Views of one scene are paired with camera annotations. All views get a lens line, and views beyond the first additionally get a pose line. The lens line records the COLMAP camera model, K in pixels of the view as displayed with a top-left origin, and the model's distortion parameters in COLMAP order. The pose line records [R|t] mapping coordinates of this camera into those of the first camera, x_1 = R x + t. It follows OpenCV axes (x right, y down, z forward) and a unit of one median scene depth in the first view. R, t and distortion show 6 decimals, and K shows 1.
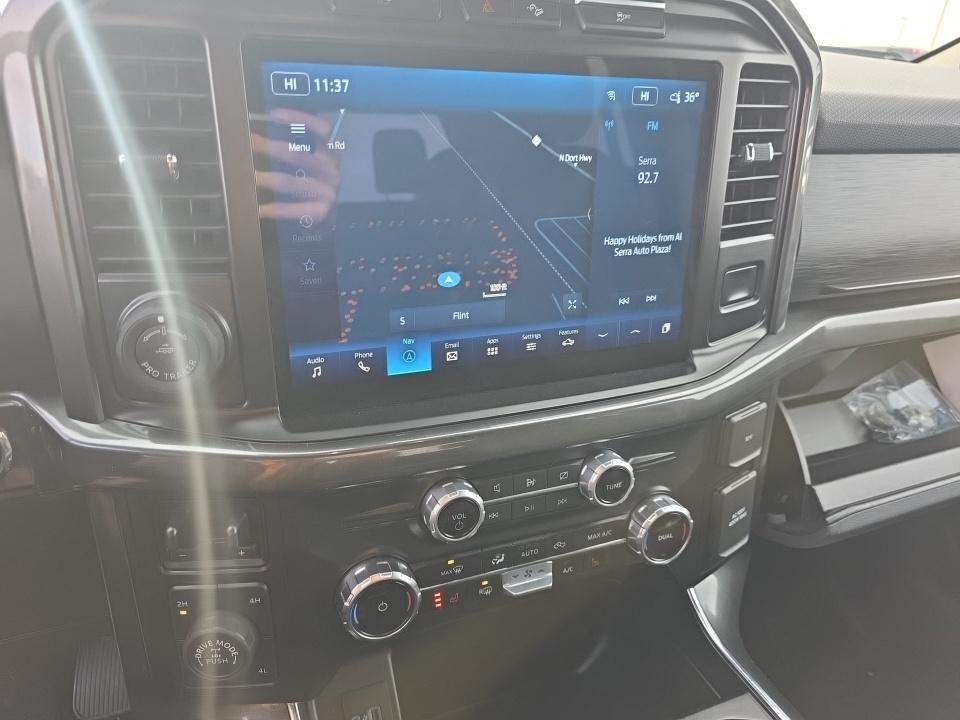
lens RADIAL K [[653.9, 0, 480.0], [0, 653.9, 360.0], [0, 0, 1]] dist [0.050284, -0.046591]
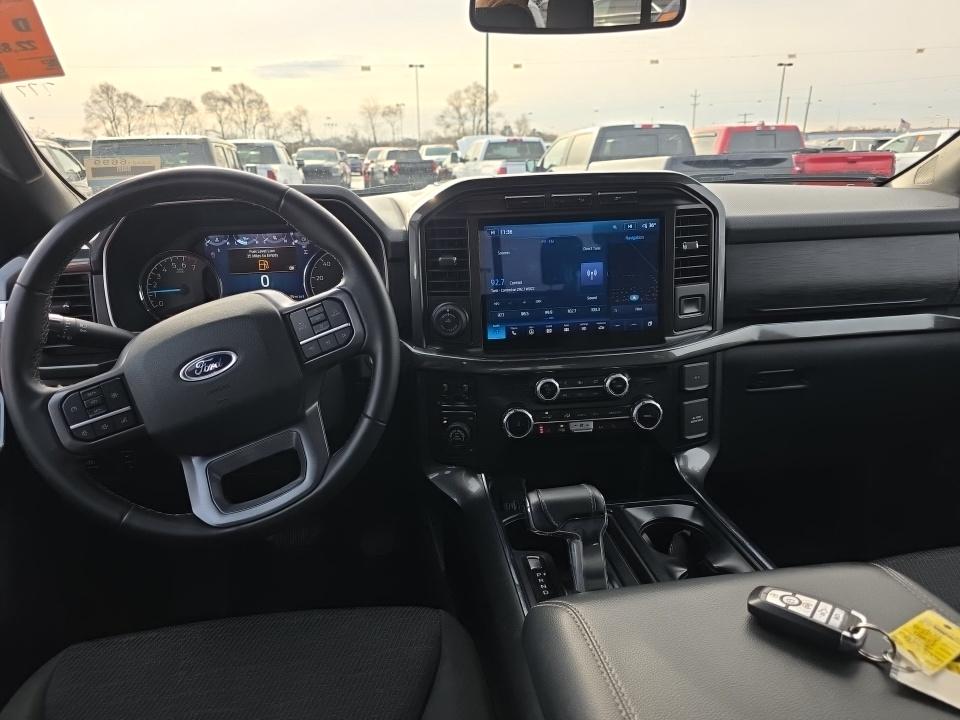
lens RADIAL K [[654.6, 0, 481.5], [0, 654.6, 355.2], [0, 0, 1]] dist [0.050644, -0.047731]
pose [[0.960717, -0.005980, -0.277465, 0.364089], [-0.040456, 0.986071, -0.161333, 0.453183], [0.274564, 0.166220, 0.947093, -1.283276]]
